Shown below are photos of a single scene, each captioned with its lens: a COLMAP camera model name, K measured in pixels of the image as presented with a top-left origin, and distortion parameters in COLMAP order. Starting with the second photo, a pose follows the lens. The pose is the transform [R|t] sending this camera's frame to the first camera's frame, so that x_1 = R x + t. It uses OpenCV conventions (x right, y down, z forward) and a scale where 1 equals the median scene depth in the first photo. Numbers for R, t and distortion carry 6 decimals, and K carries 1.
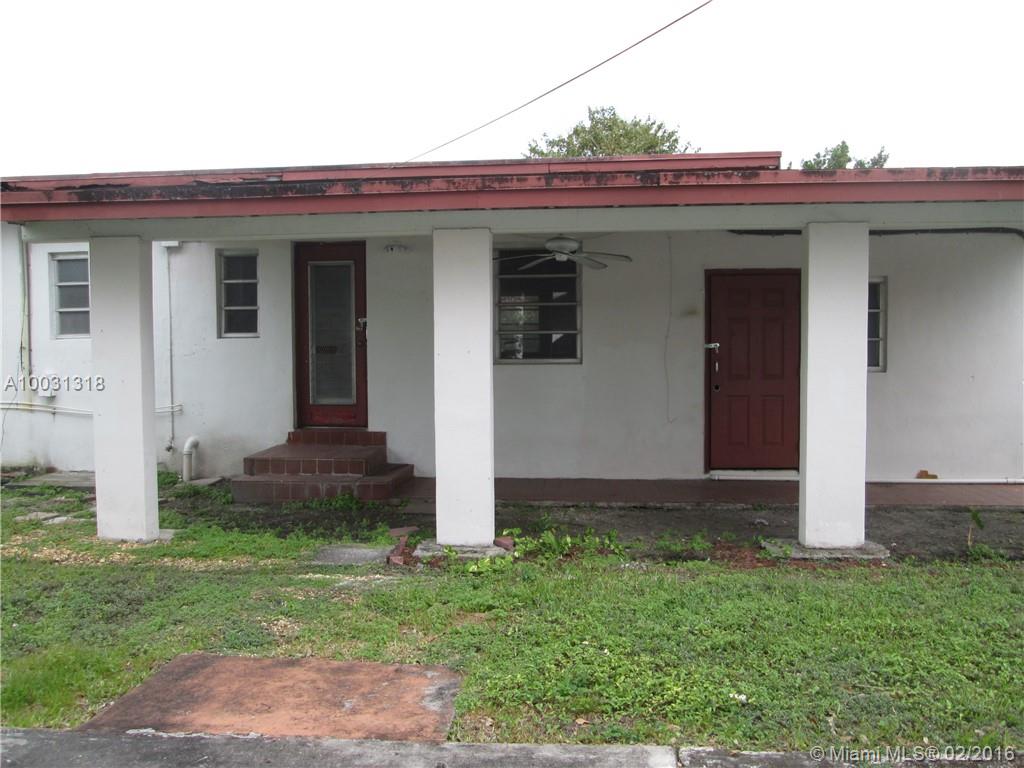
lens RADIAL K [[851.8, 0, 506.5], [0, 851.8, 383.2], [0, 0, 1]] dist [-0.058486, 0.020711]
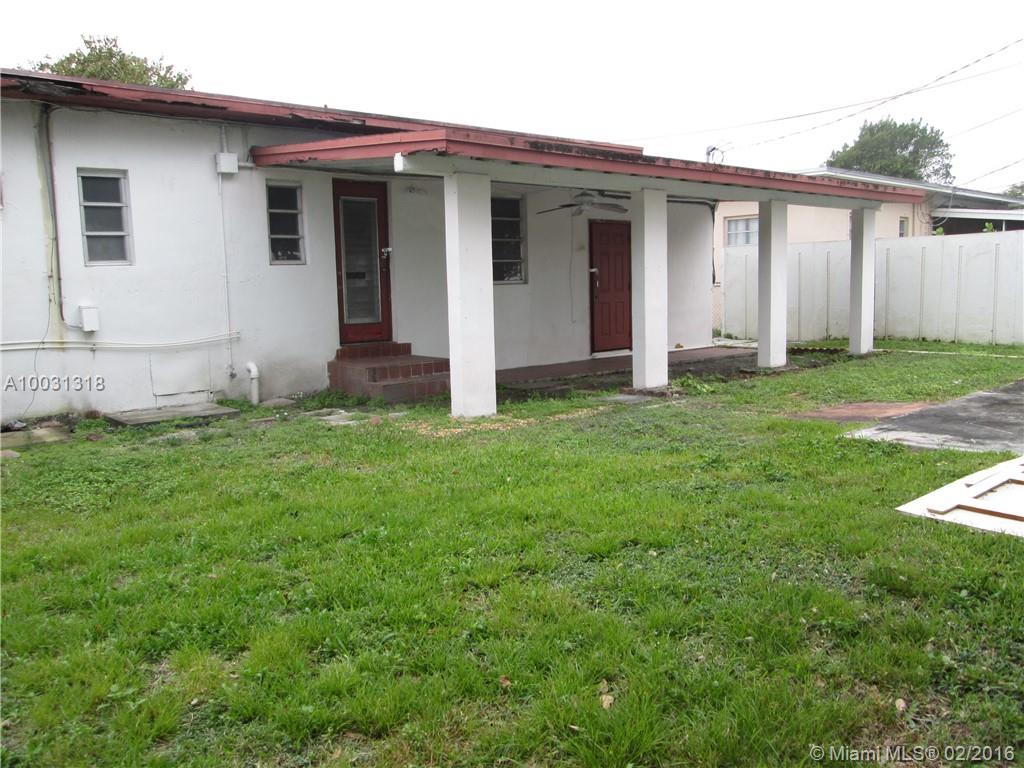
lens RADIAL K [[851.8, 0, 508.2], [0, 851.8, 383.1], [0, 0, 1]] dist [-0.058486, 0.020711]
pose [[0.681709, -0.096691, 0.725206, -0.928910], [0.053481, 0.995162, 0.082411, 0.021730], [-0.729666, -0.017396, 0.683582, 0.069038]]
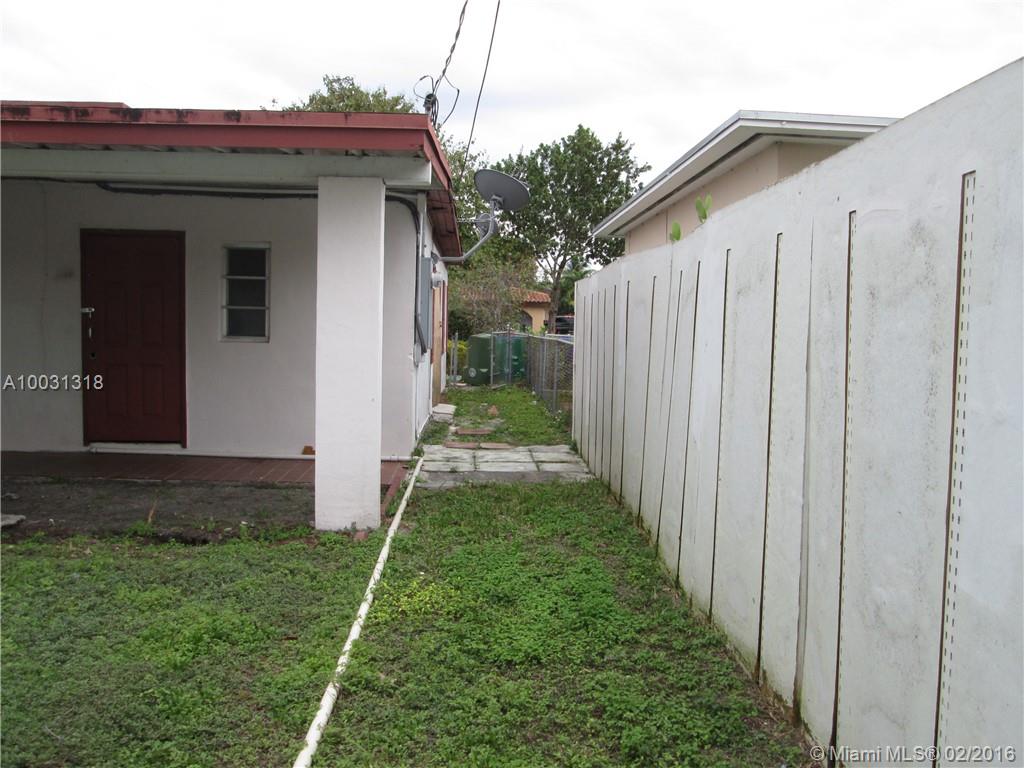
lens RADIAL K [[851.8, 0, 514.7], [0, 851.8, 387.3], [0, 0, 1]] dist [-0.058486, 0.020711]
pose [[0.989487, 0.019563, 0.143291, 0.550480], [-0.023328, 0.999424, 0.024643, 0.006635], [-0.142727, -0.027727, 0.989374, 0.008265]]
